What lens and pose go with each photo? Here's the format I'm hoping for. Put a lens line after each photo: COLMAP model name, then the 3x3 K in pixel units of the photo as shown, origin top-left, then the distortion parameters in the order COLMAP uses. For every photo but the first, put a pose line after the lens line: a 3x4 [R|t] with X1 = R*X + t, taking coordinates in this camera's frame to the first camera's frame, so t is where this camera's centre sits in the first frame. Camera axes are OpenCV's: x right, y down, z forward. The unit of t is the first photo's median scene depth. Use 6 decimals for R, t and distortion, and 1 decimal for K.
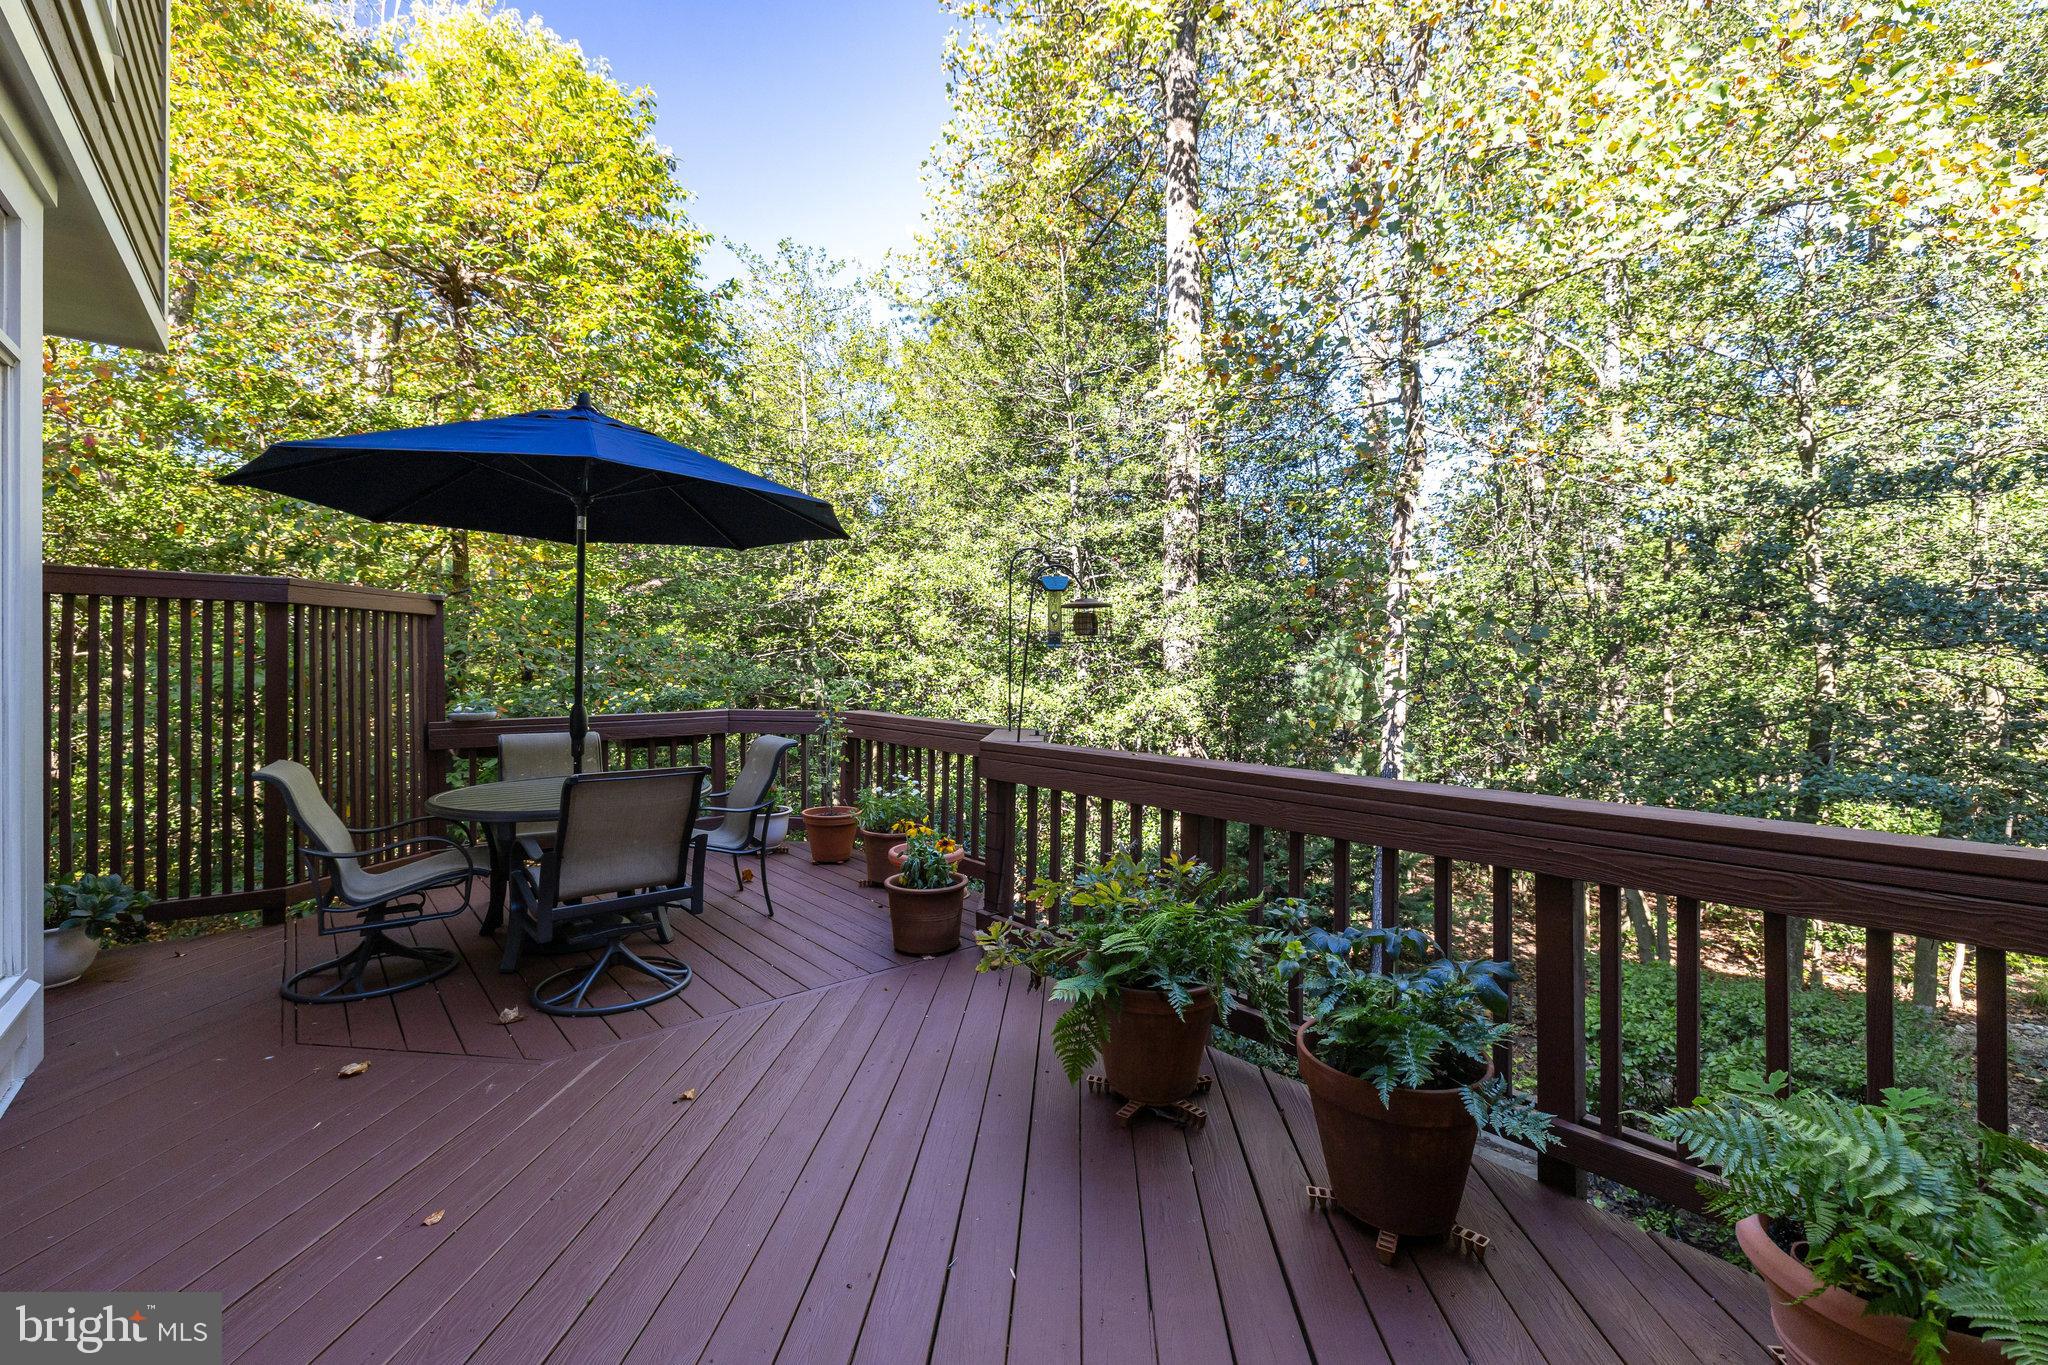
lens RADIAL K [[929.1, 0, 1009.1], [0, 929.1, 674.2], [0, 0, 1]] dist [0.000744, -0.000006]
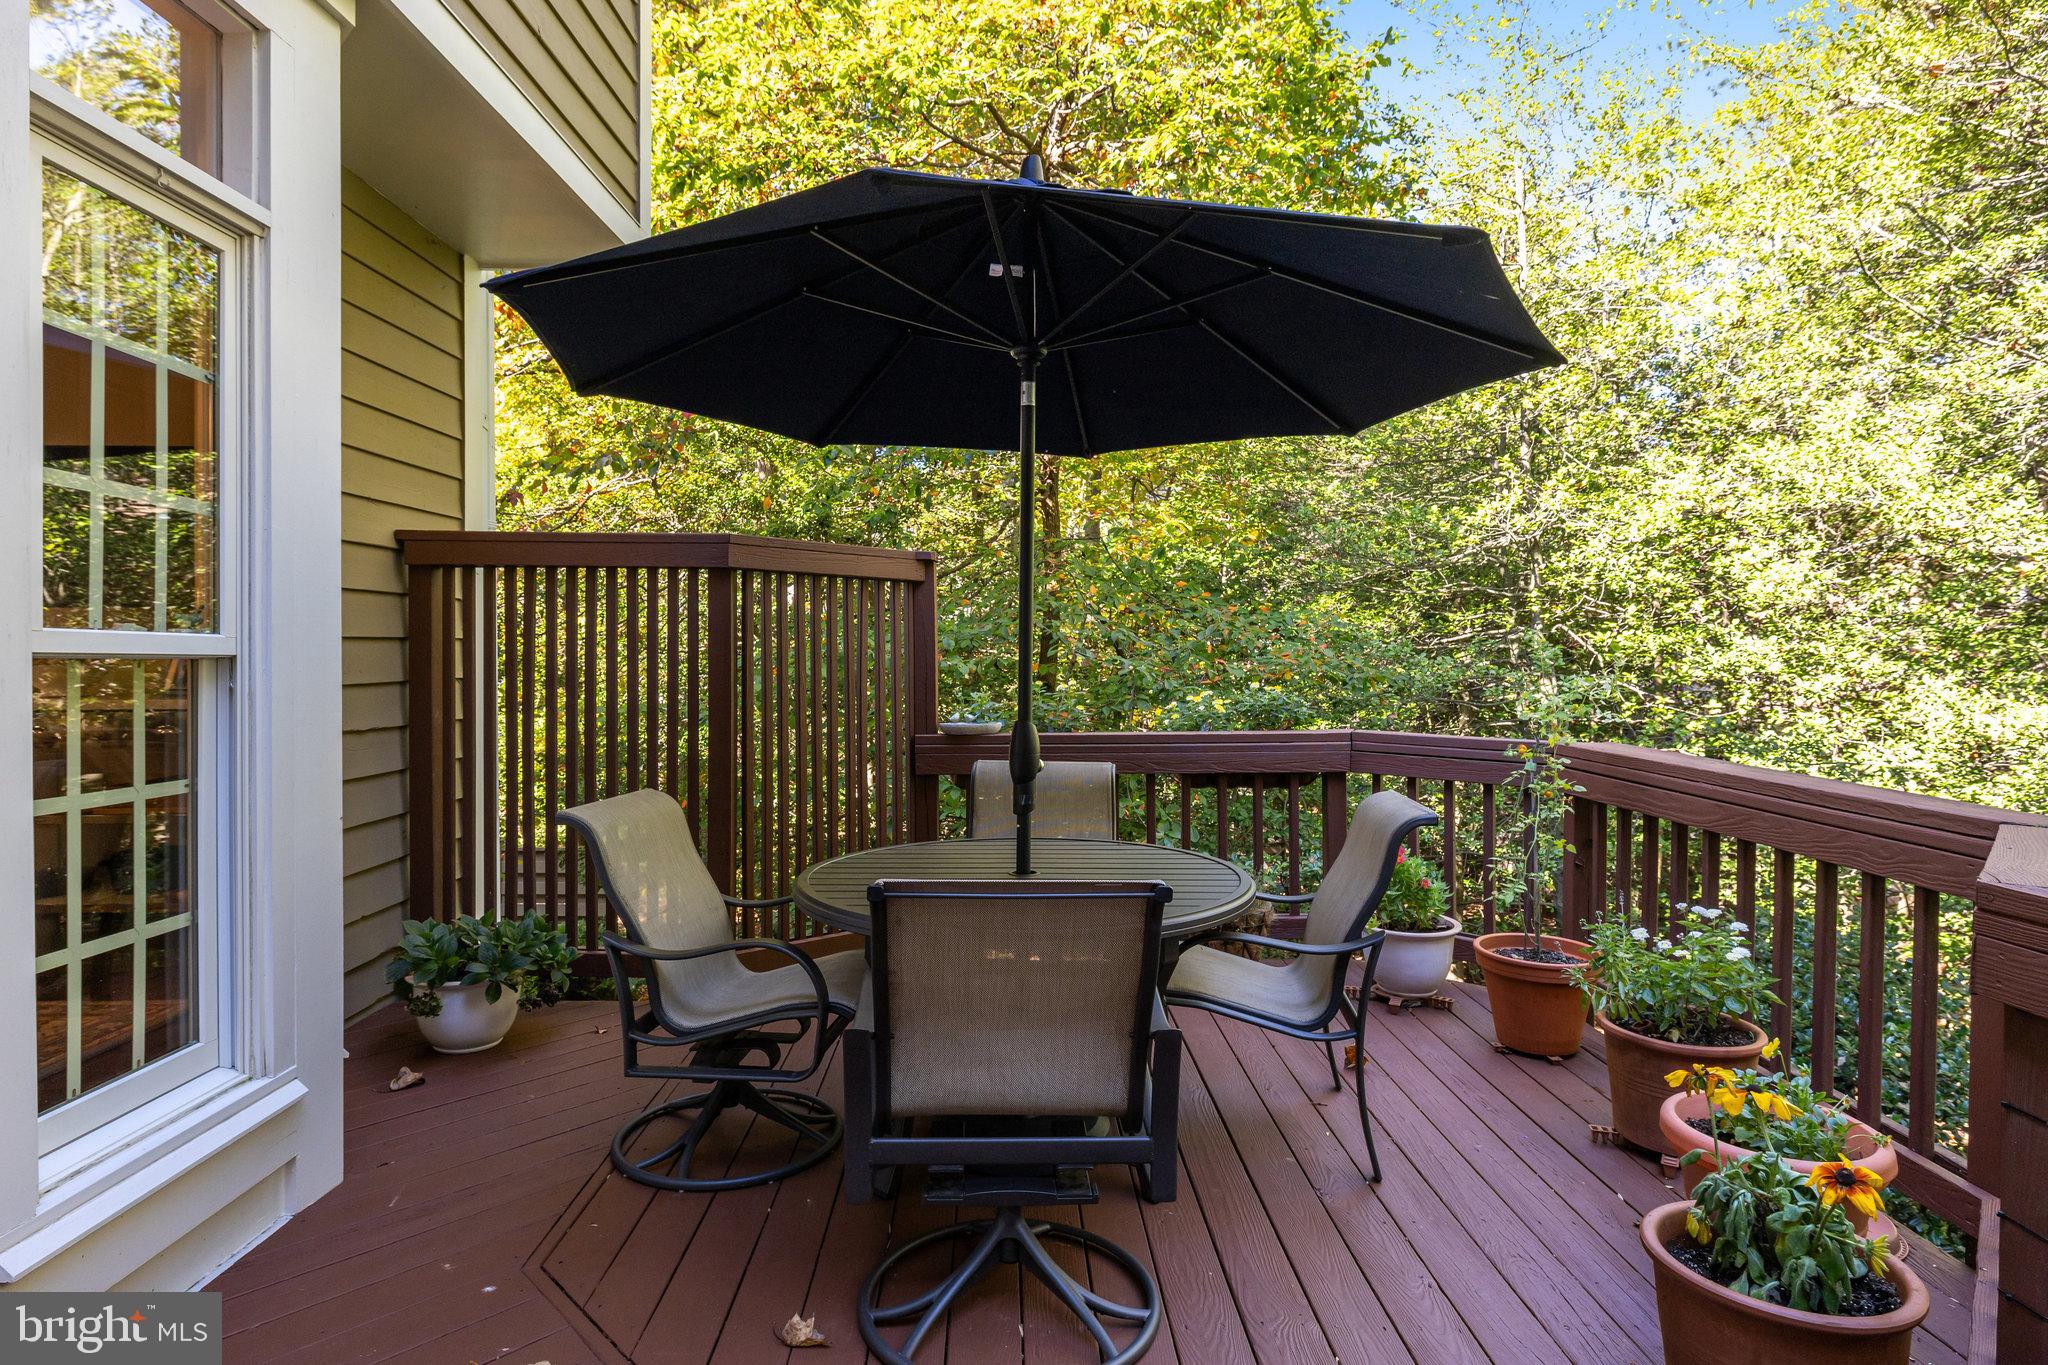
lens RADIAL K [[1107.5, 0, 1024.4], [0, 1107.5, 654.8], [0, 0, 1]] dist [0.000000, -0.001629]
pose [[0.781064, -0.001124, -0.624451, -0.025178], [-0.006858, 0.999923, -0.010377, -0.000333], [0.624414, 0.012388, 0.780995, 0.254170]]
